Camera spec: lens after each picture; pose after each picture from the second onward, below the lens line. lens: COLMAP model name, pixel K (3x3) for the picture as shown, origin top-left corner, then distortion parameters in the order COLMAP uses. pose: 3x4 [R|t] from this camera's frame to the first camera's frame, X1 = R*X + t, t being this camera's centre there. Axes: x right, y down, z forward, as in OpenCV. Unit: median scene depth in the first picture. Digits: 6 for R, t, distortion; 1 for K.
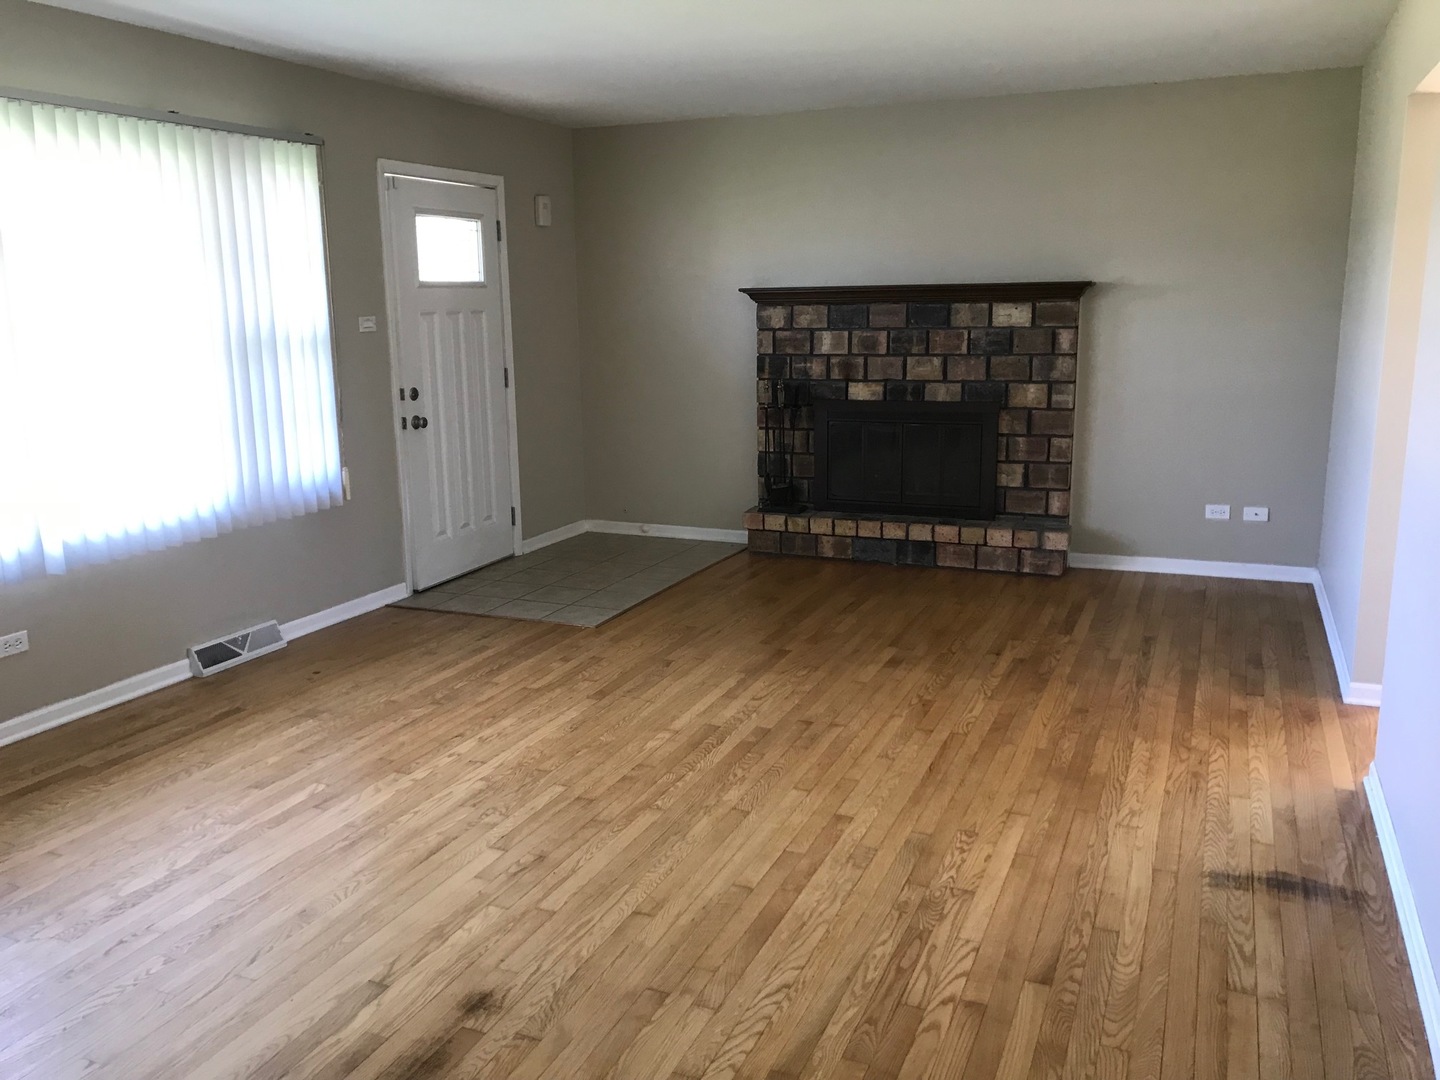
lens RADIAL K [[1188.3, 0, 720.0], [0, 1188.3, 540.0], [0, 0, 1]] dist [0.010939, -0.000618]
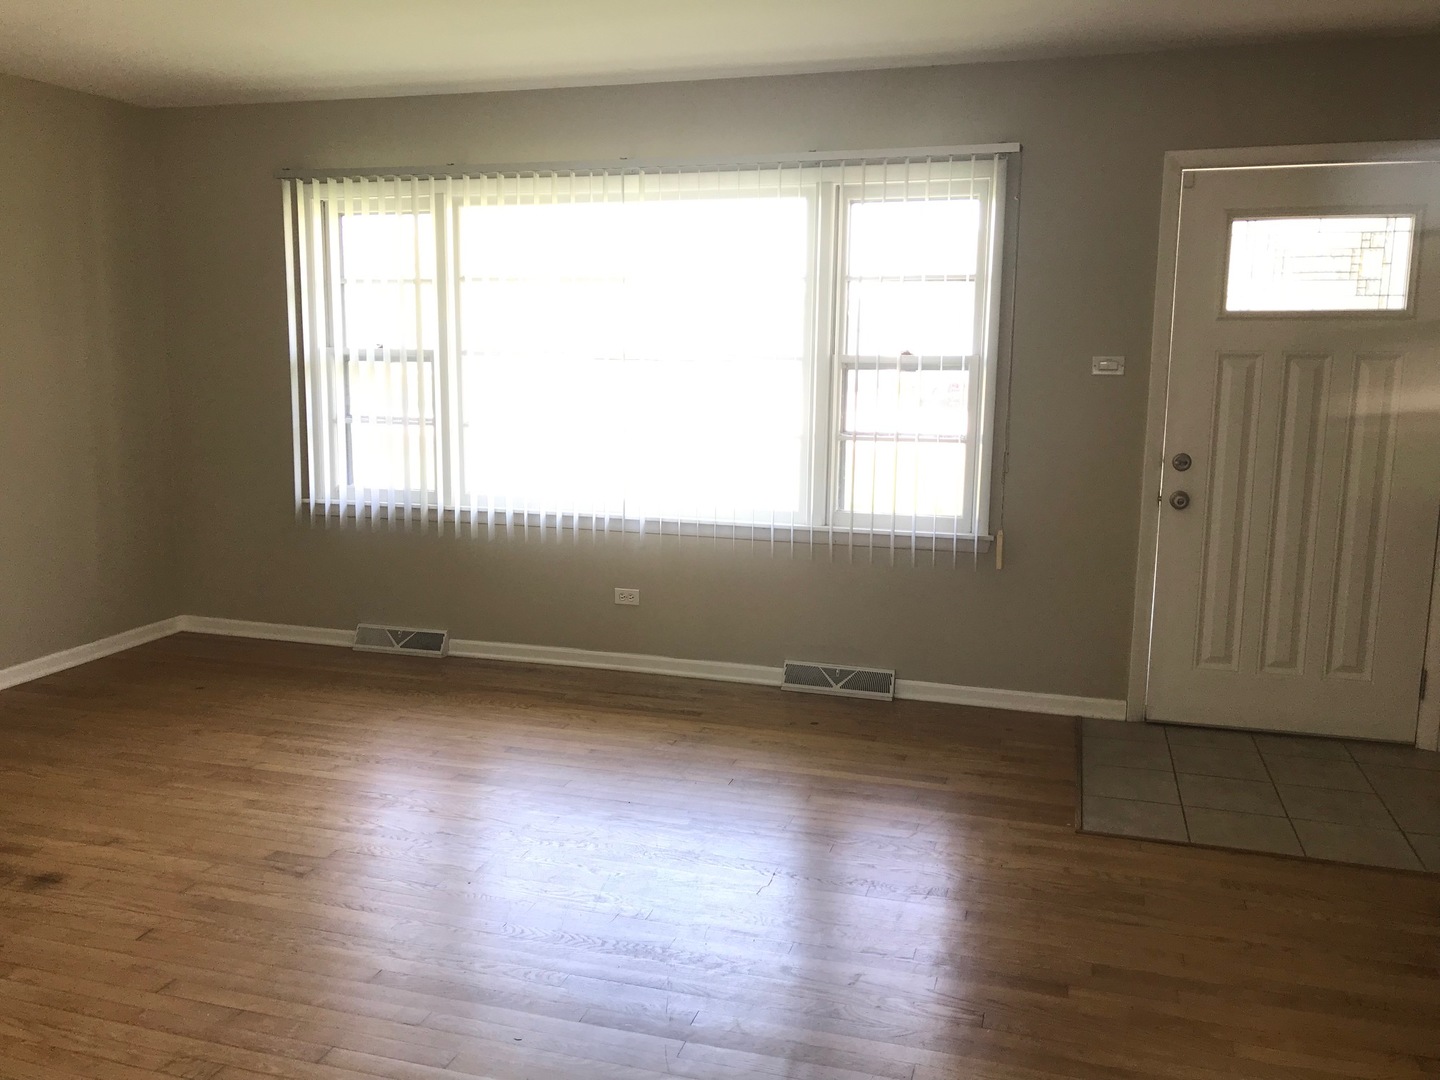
lens RADIAL K [[1188.3, 0, 720.0], [0, 1188.3, 540.0], [0, 0, 1]] dist [0.010939, -0.000618]
pose [[0.108251, 0.179151, -0.977848, 0.494934], [-0.214154, 0.964736, 0.153041, -0.141812], [0.970783, 0.192844, 0.142800, 0.691758]]
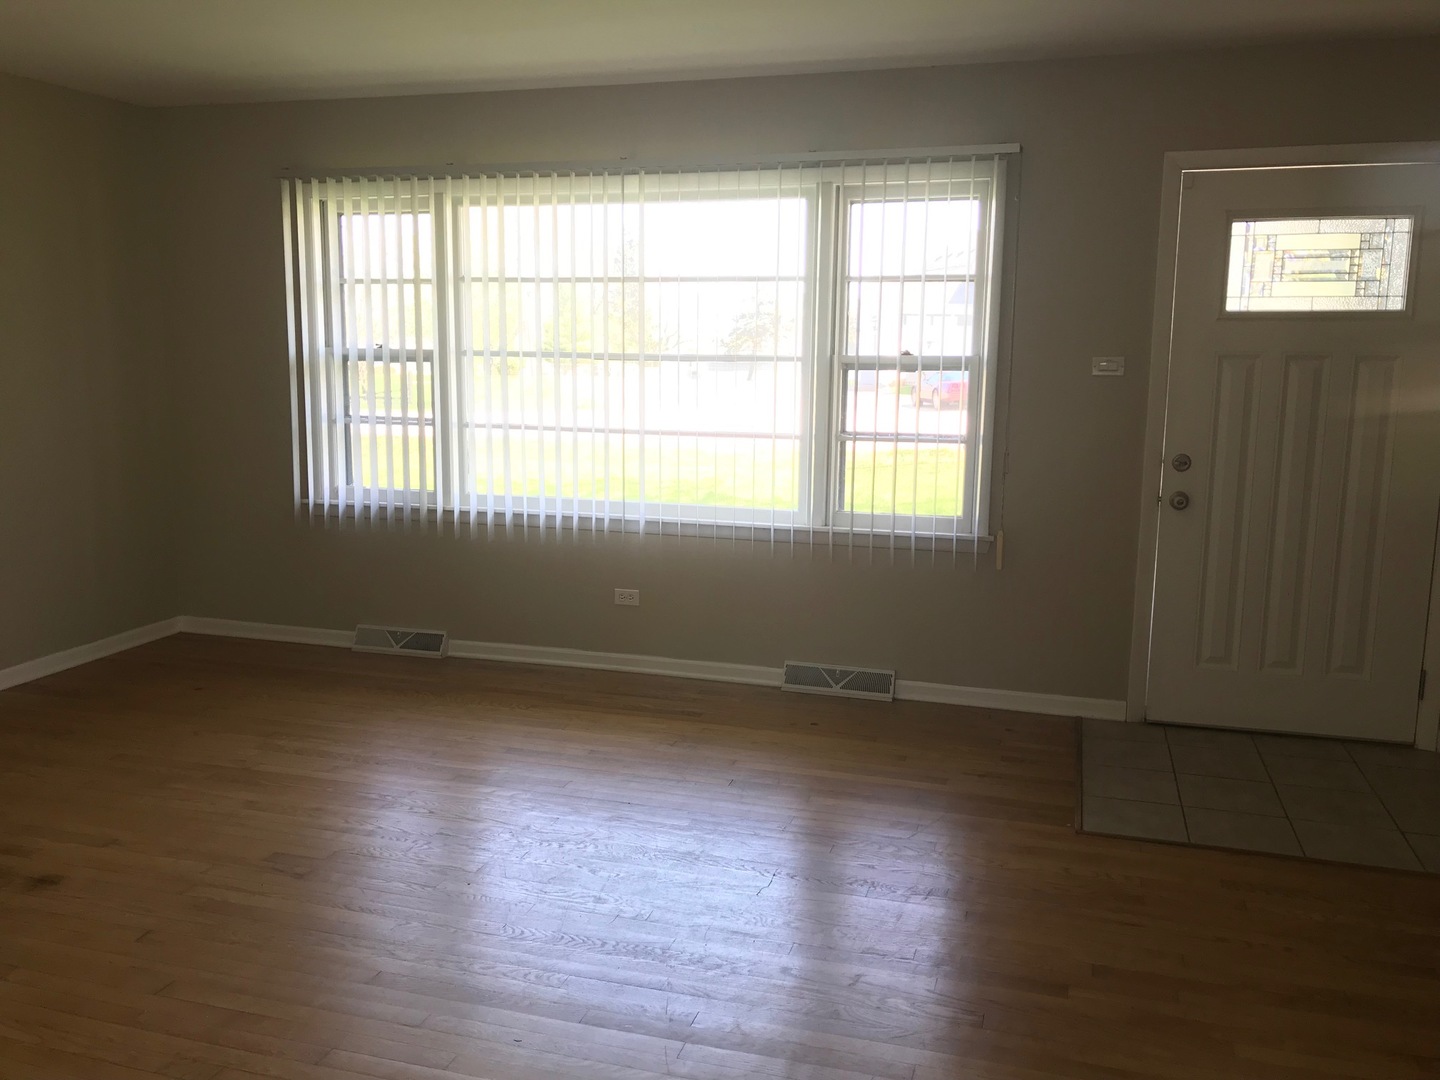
lens RADIAL K [[1188.3, 0, 720.0], [0, 1188.3, 540.0], [0, 0, 1]] dist [0.010939, -0.000618]
pose [[0.112031, 0.179045, -0.977442, 0.493716], [-0.215015, 0.964699, 0.152066, -0.141145], [0.970164, 0.193128, 0.146573, 0.688770]]
